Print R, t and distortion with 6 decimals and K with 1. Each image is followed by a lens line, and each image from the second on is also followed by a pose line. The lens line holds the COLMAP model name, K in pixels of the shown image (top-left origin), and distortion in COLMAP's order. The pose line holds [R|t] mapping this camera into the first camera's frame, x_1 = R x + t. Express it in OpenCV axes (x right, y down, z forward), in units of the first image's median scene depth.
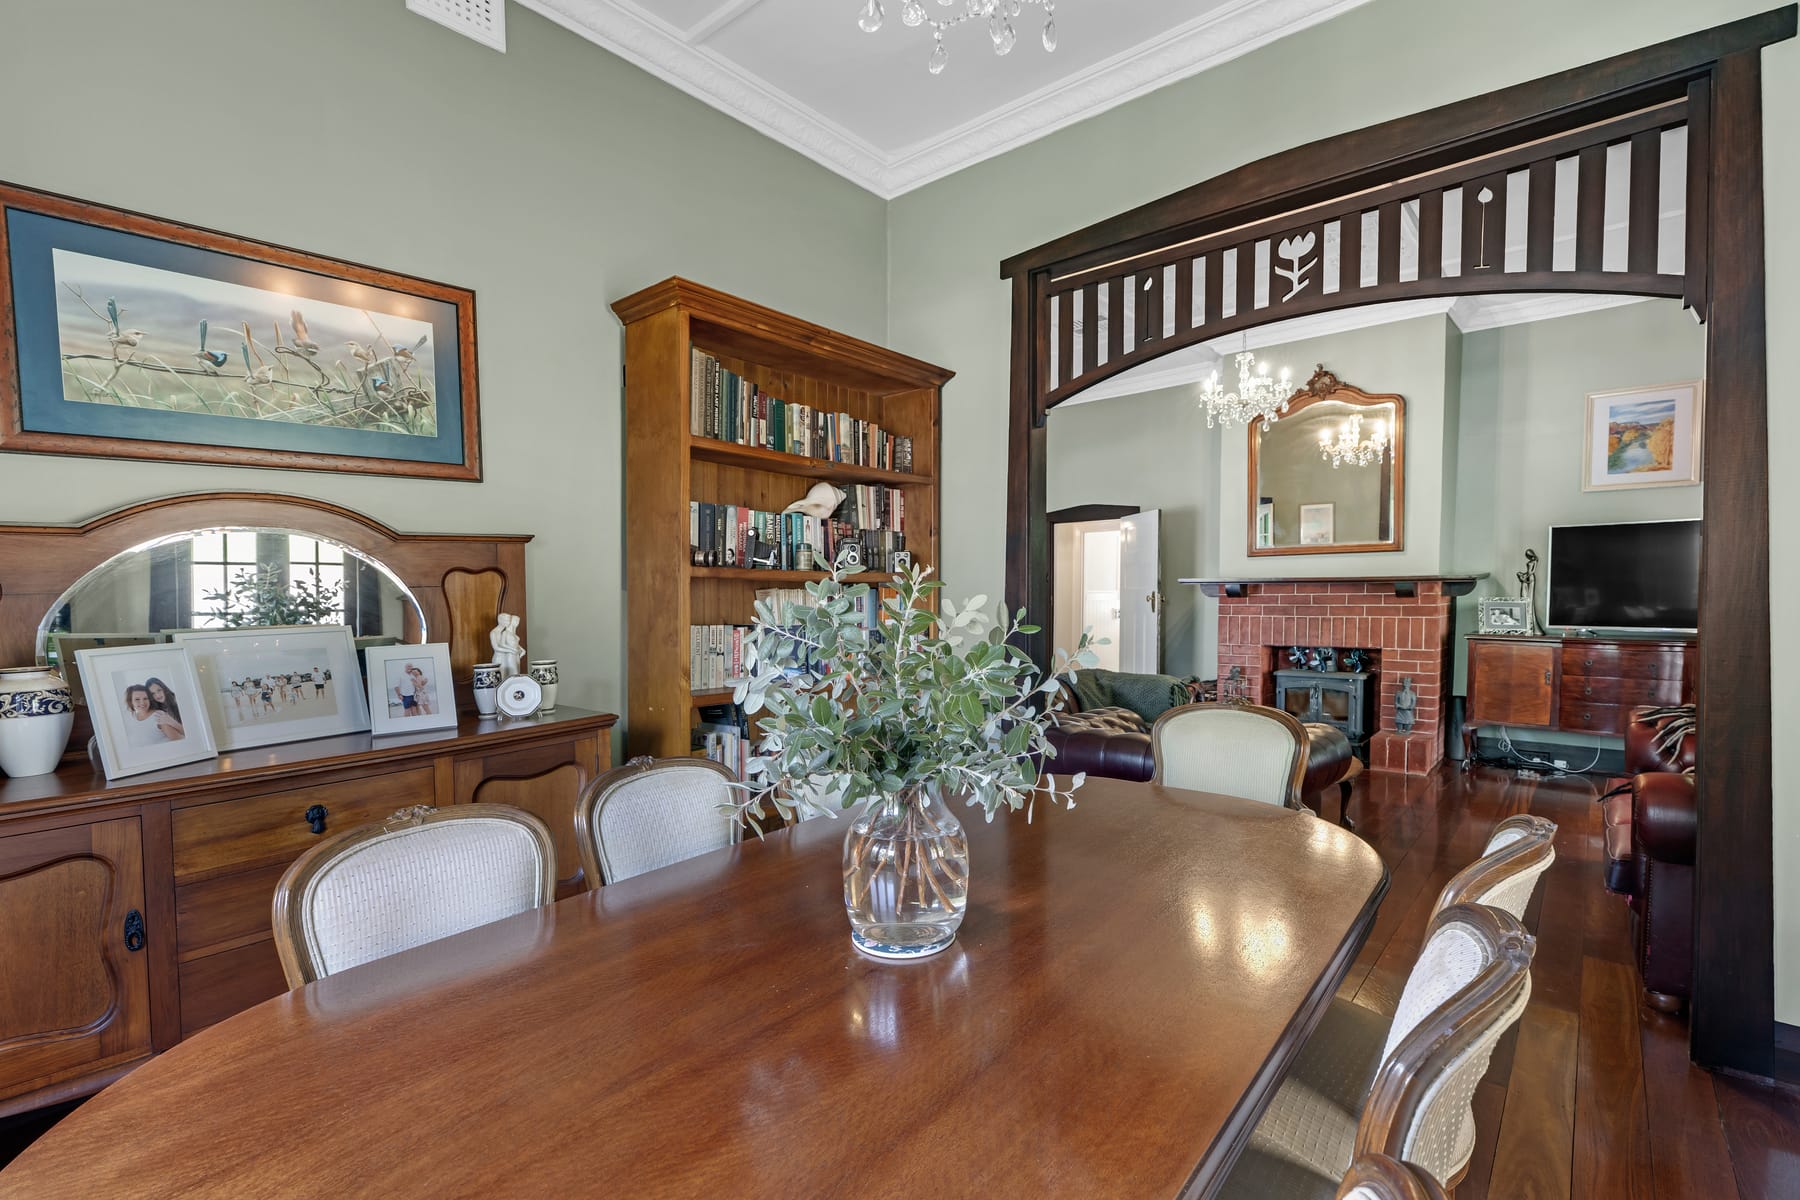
lens RADIAL K [[822.0, 0, 899.2], [0, 822.0, 635.5], [0, 0, 1]] dist [0.000137, 0.000072]
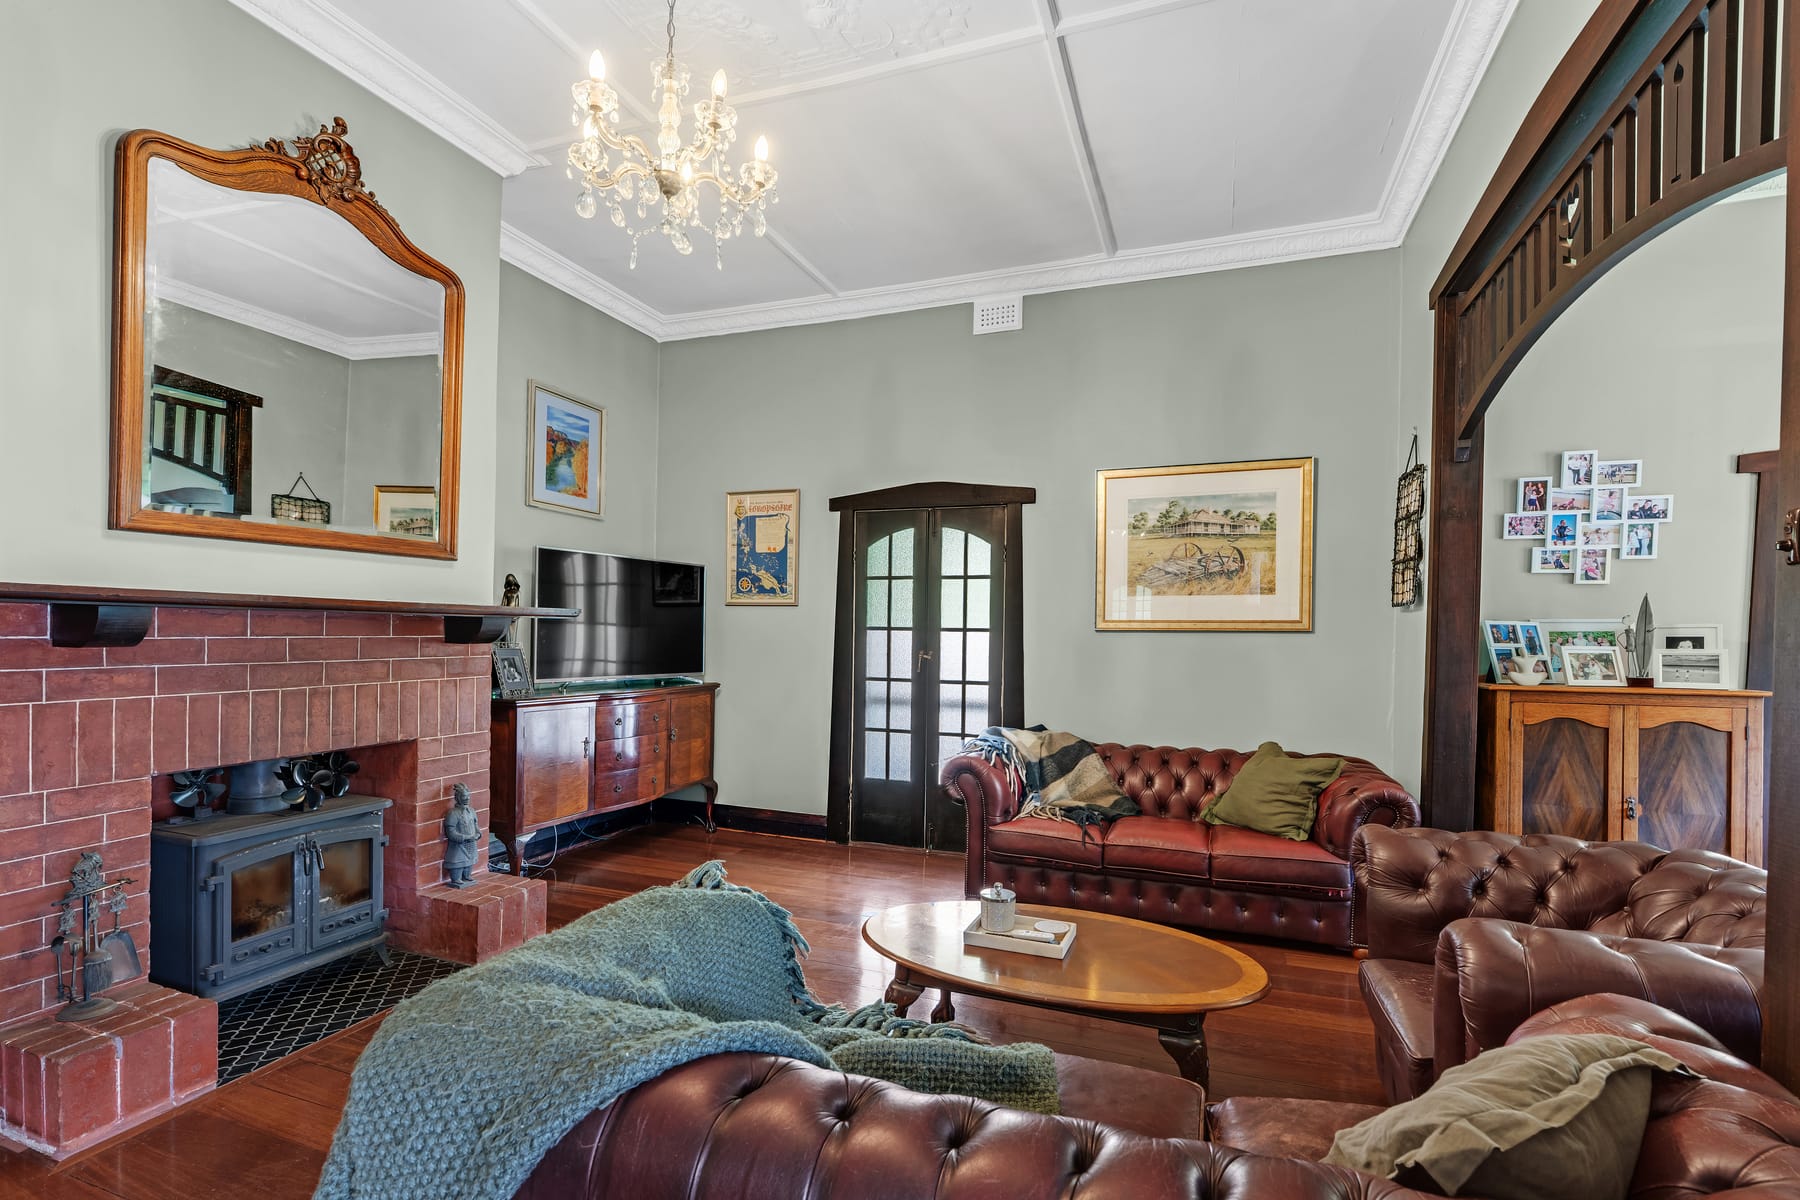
lens RADIAL K [[822.0, 0, 899.2], [0, 822.0, 635.5], [0, 0, 1]] dist [0.000137, 0.000072]
pose [[-0.318842, 0.001393, 0.947807, -0.005632], [0.031587, 0.999459, 0.009158, -0.047969], [-0.947281, 0.032858, -0.318713, 0.894068]]
